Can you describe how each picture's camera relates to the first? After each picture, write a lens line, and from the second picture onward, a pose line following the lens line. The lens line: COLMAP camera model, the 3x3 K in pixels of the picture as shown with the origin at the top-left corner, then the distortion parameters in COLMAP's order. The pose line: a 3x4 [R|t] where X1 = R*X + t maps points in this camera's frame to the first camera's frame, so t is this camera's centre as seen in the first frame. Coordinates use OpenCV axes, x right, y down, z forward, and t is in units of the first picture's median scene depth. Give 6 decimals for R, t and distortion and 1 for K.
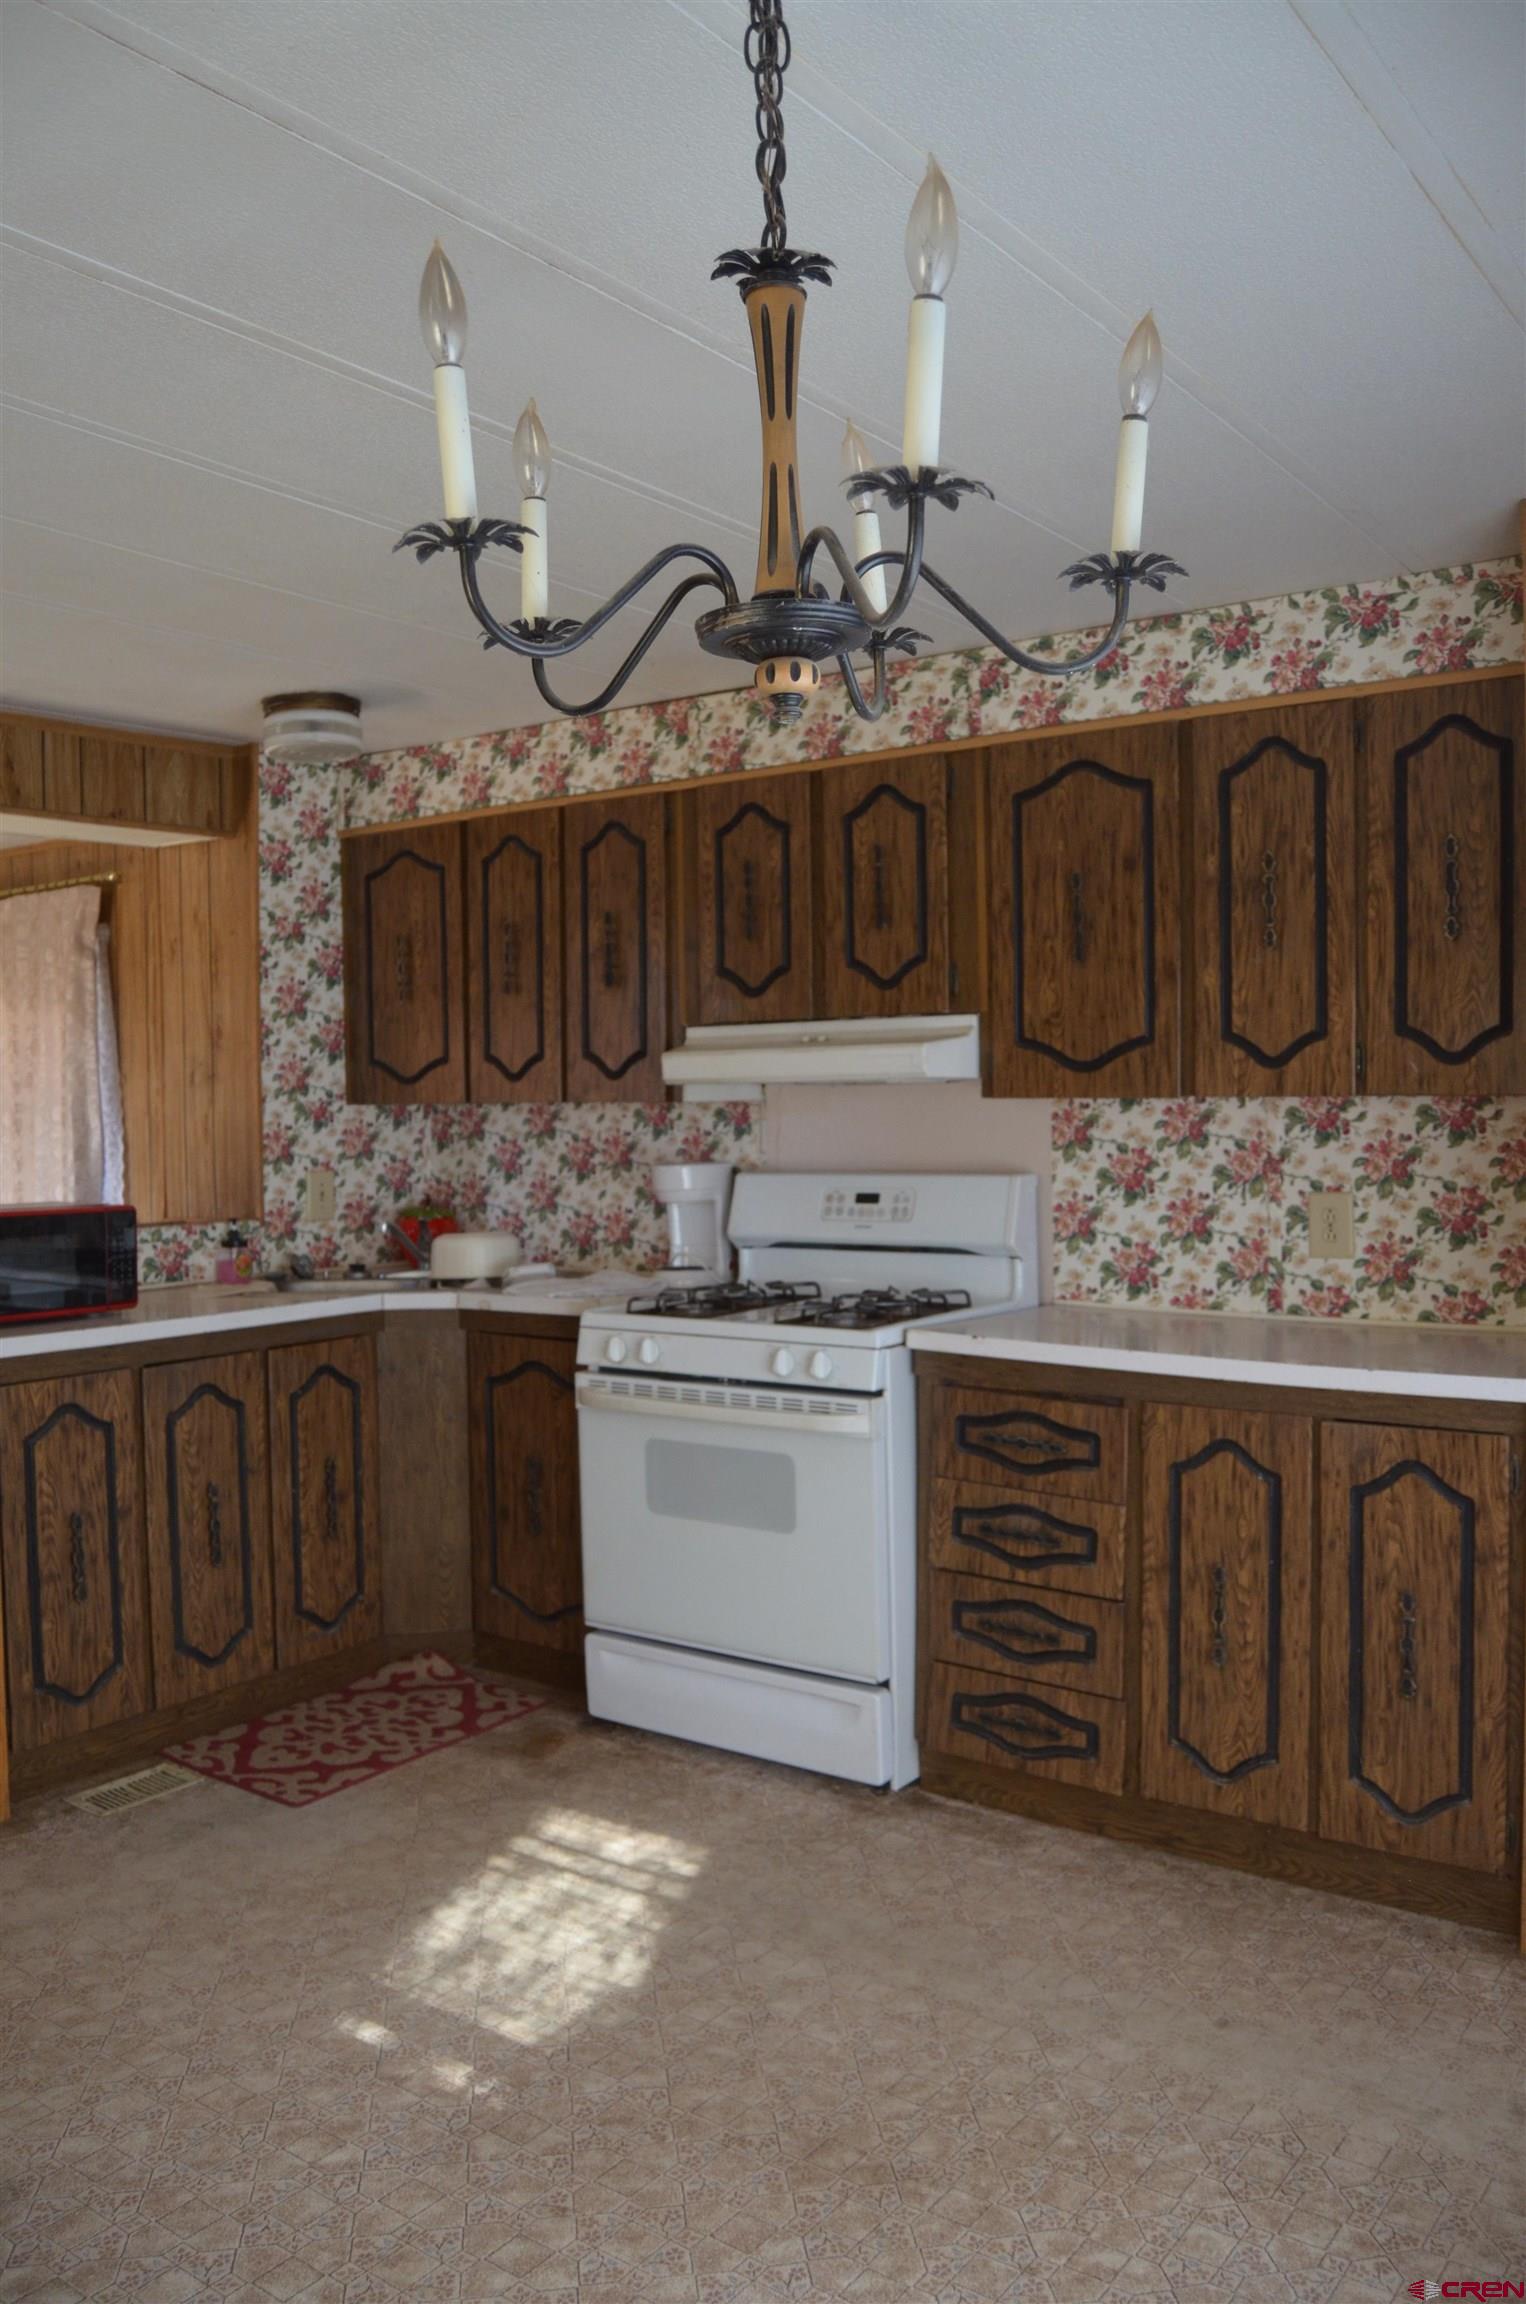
lens RADIAL K [[1808.2, 0, 754.1], [0, 1808.2, 1142.3], [0, 0, 1]] dist [-0.101500, 0.041125]
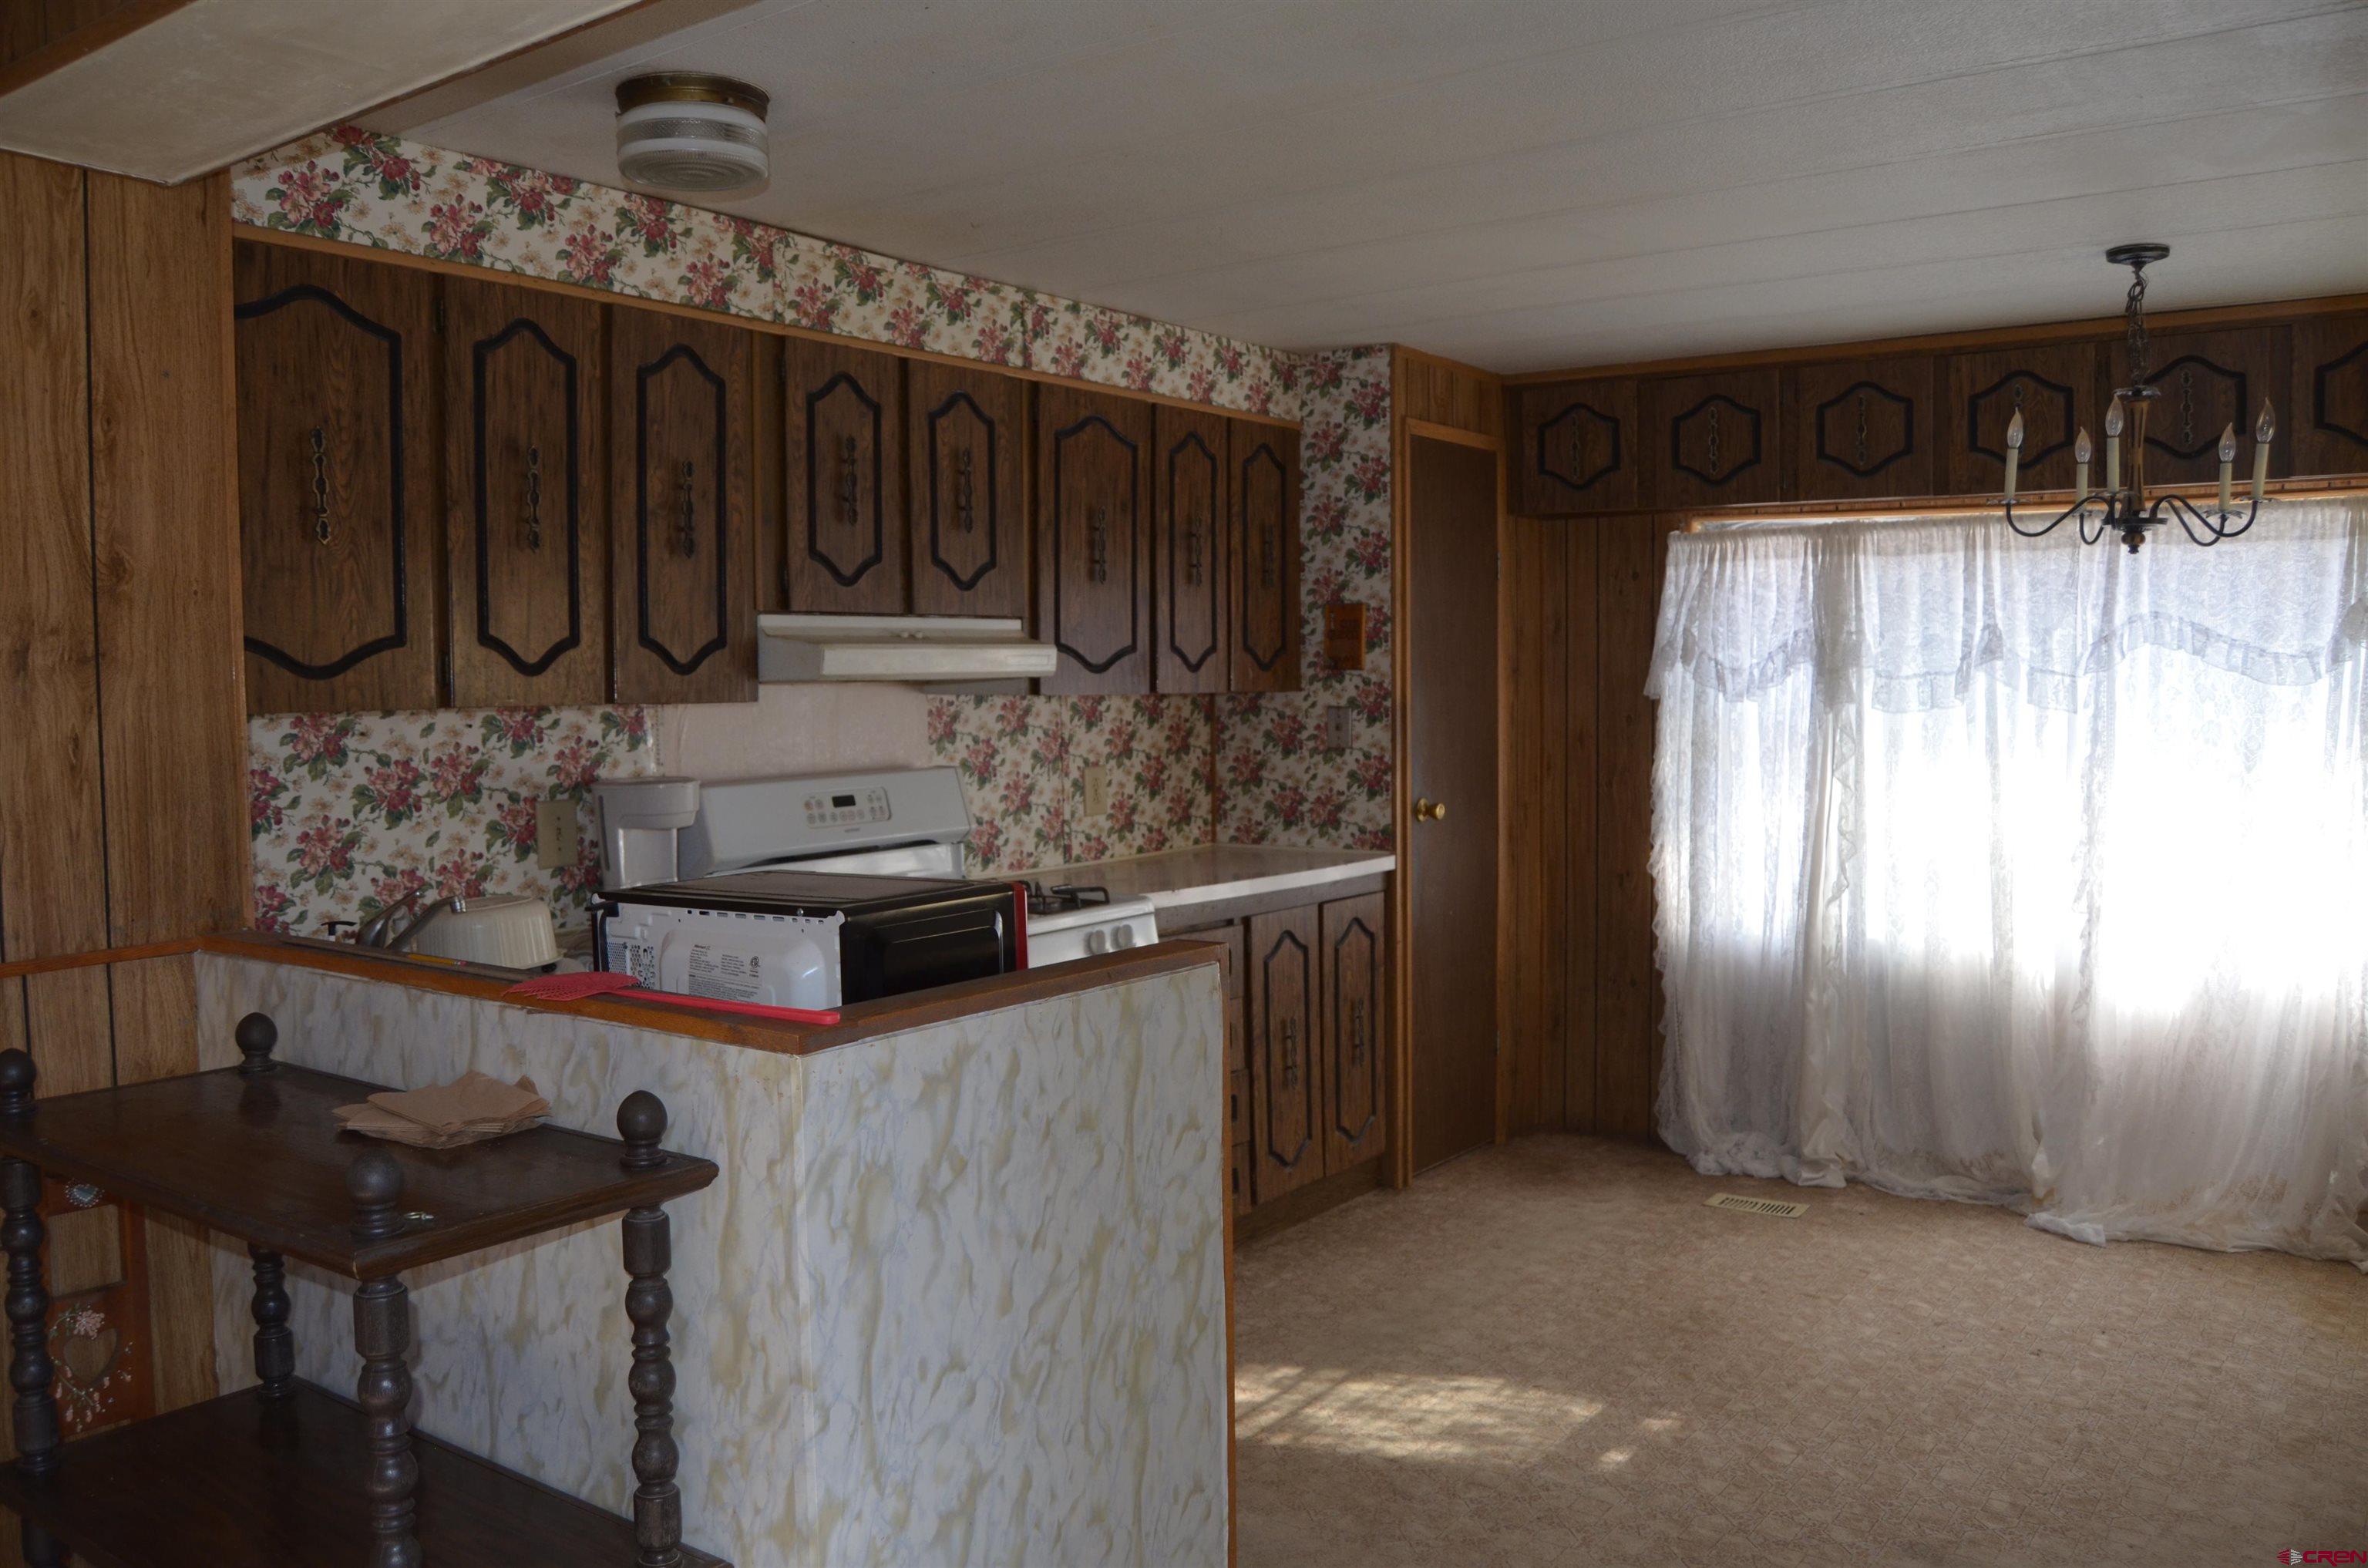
lens RADIAL K [[1858.5, 0, 1199.7], [0, 1858.5, 796.1], [0, 0, 1]] dist [-0.101500, 0.041125]
pose [[-0.014456, -0.047182, 0.998782, -0.942483], [0.040965, 0.998019, 0.047739, -0.011089], [-0.999056, 0.041605, -0.012494, 0.838009]]
